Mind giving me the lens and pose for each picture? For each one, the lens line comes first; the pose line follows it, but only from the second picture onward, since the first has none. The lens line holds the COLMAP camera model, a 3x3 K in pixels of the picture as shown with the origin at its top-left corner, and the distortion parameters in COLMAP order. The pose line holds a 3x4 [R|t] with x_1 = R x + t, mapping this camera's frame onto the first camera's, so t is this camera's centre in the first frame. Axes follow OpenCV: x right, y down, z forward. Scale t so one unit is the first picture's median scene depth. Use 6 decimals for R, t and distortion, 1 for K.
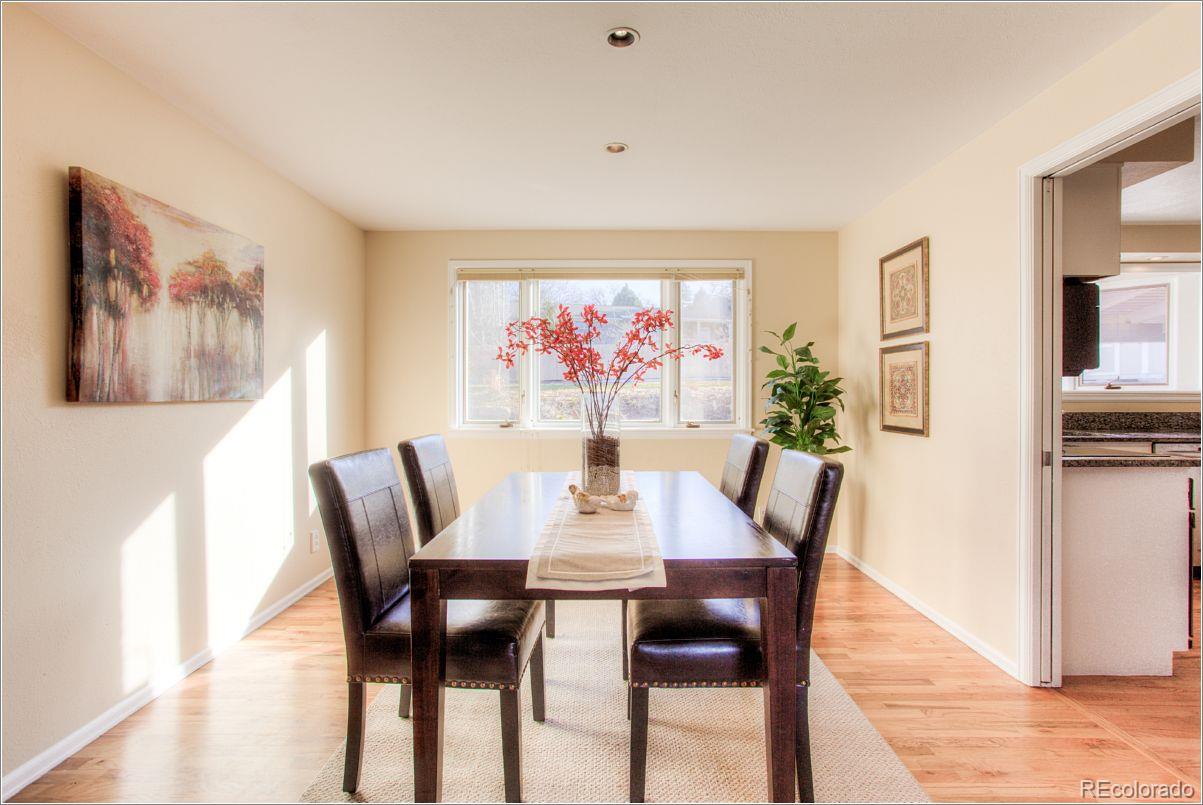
lens RADIAL K [[577.4, 0, 599.7], [0, 577.4, 395.2], [0, 0, 1]] dist [0.014867, 0.002346]
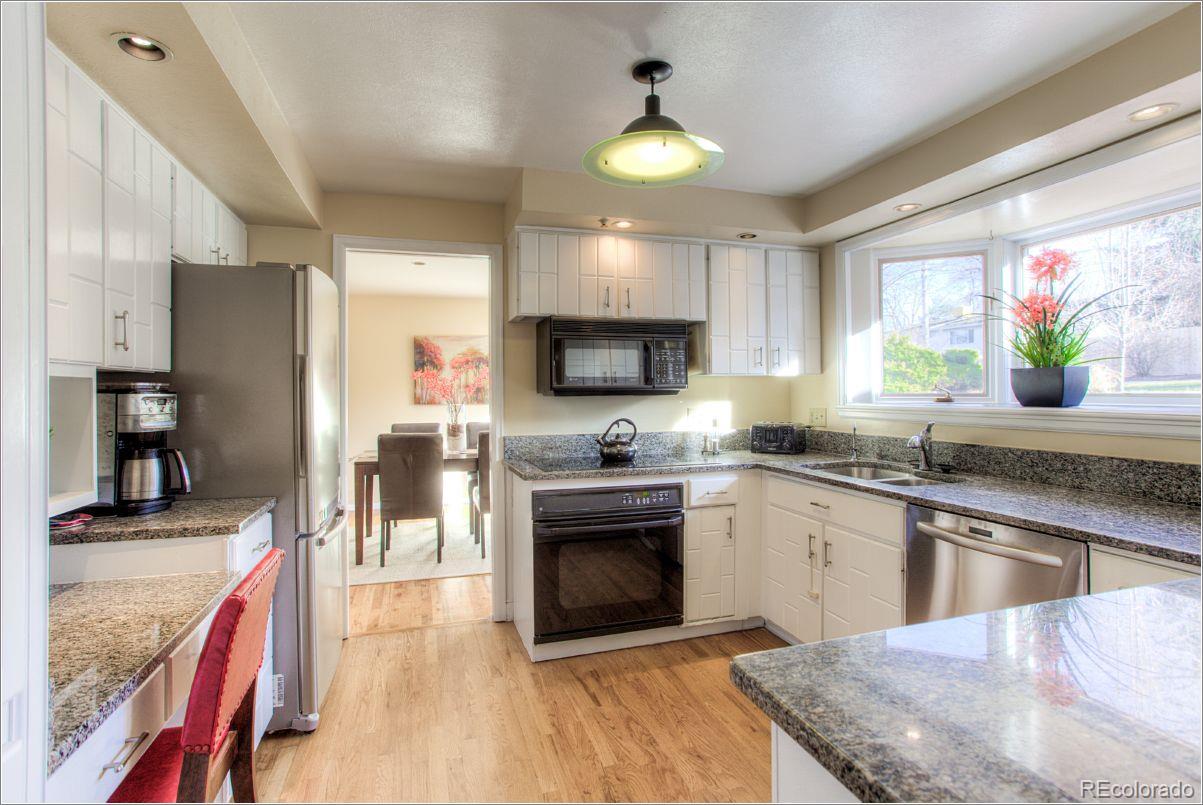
lens RADIAL K [[577.4, 0, 600.2], [0, 577.4, 399.0], [0, 0, 1]] dist [0.014867, 0.002346]
pose [[0.303291, 0.012114, -0.952821, 1.233660], [0.004629, 0.999889, 0.014186, -0.027892], [0.952887, -0.008713, 0.303201, 0.466650]]
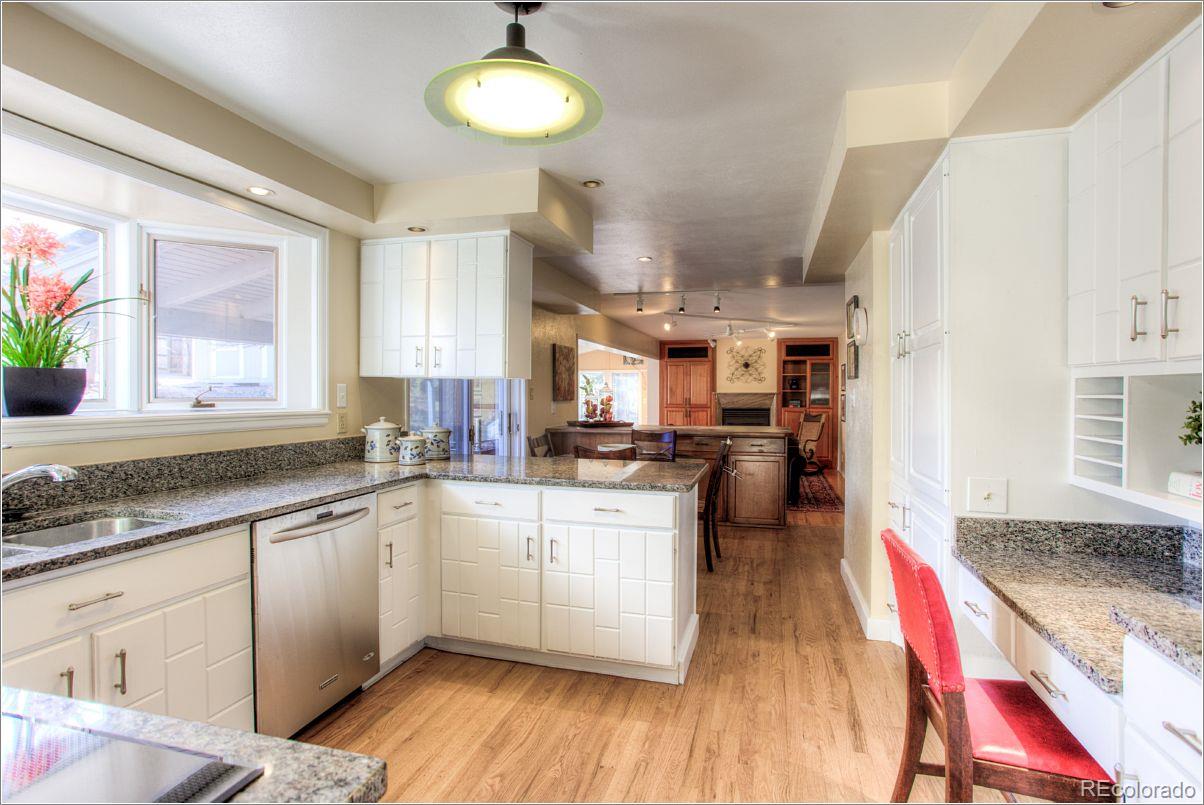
lens RADIAL K [[577.8, 0, 604.1], [0, 577.8, 399.1], [0, 0, 1]] dist [0.014867, 0.002346]
pose [[0.284413, -0.004345, 0.958692, 0.474991], [-0.000751, 0.999988, 0.004755, -0.025500], [-0.958701, -0.002073, 0.284407, 0.490096]]
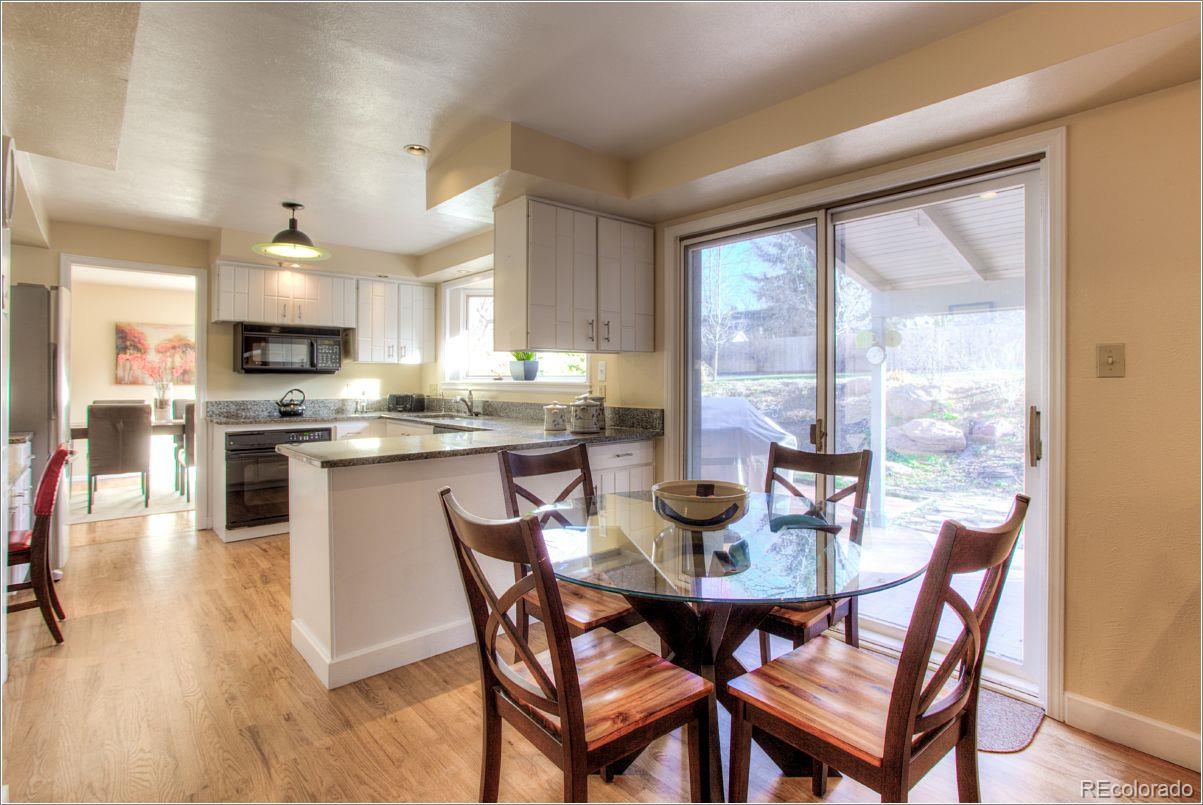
lens RADIAL K [[577.4, 0, 556.8], [0, 577.4, 379.2], [0, 0, 1]] dist [0.014867, 0.002346]
pose [[0.623962, 0.002035, -0.781452, 1.765180], [-0.003369, 0.999994, -0.000086, -0.013411], [0.781447, 0.002687, 0.623966, 0.405380]]
